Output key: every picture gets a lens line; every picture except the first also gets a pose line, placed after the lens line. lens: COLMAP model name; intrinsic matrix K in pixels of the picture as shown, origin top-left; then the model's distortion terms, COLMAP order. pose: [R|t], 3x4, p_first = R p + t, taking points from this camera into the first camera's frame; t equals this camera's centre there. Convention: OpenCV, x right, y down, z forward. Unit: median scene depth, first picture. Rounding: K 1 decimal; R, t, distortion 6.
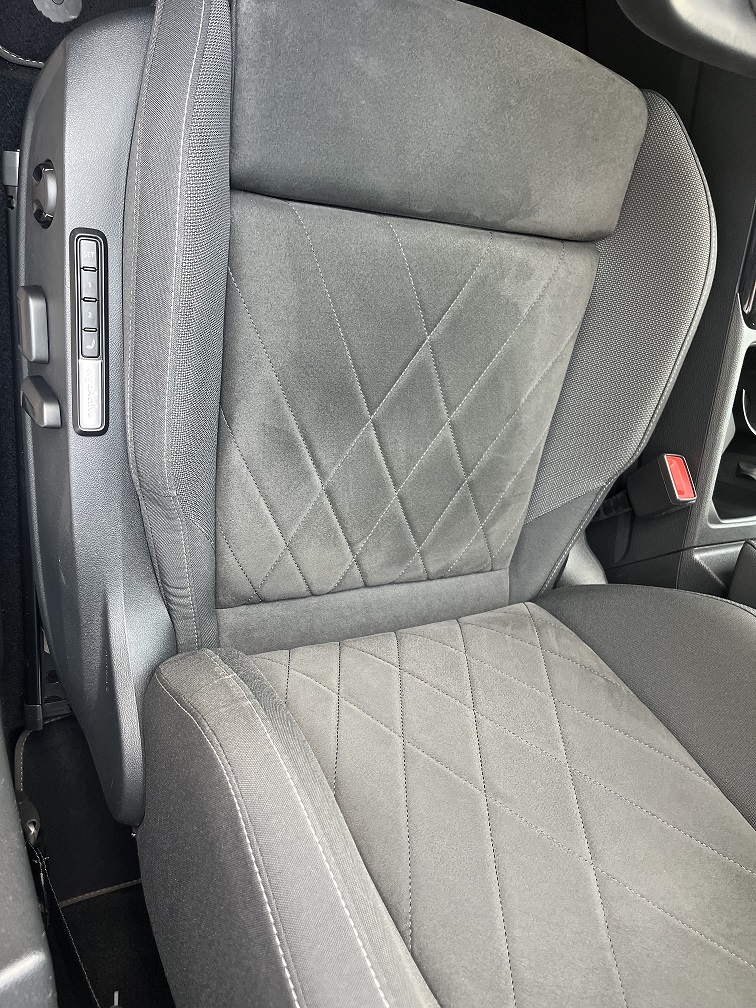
lens RADIAL K [[777.2, 0, 371.0], [0, 777.2, 505.5], [0, 0, 1]] dist [0.053586, -0.077264]
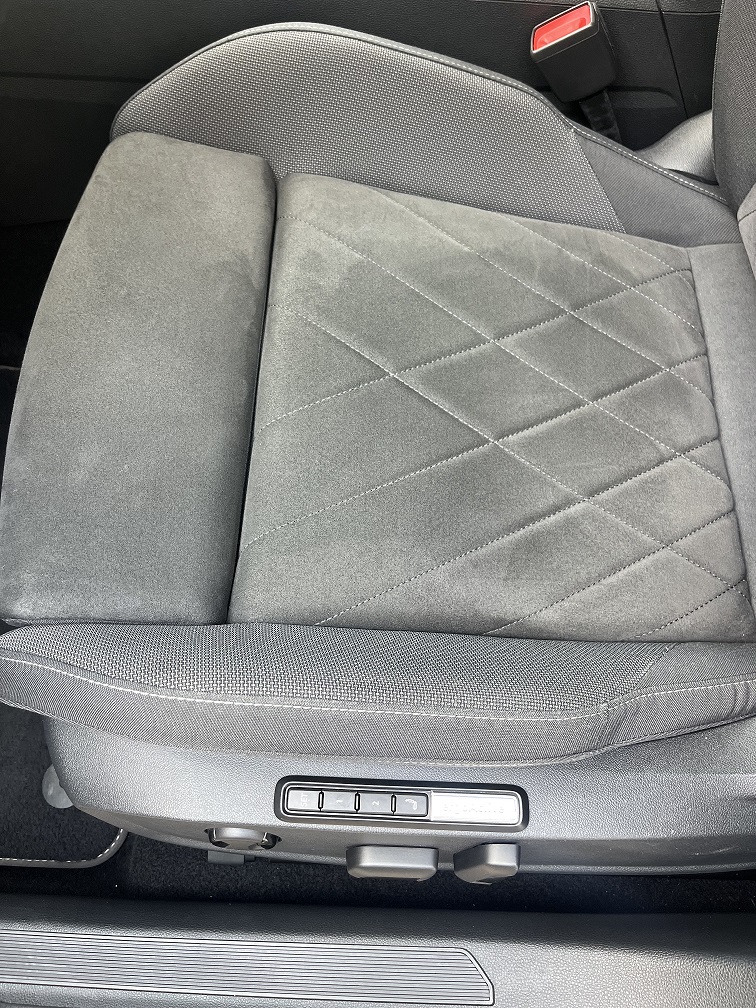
lens RADIAL K [[777.2, 0, 370.0], [0, 777.2, 499.9], [0, 0, 1]] dist [0.053586, -0.077264]
pose [[-0.041307, -0.994952, -0.091455, 0.018319], [0.964314, -0.015741, -0.264294, -0.024955], [0.261520, -0.099109, 0.960096, 0.200960]]
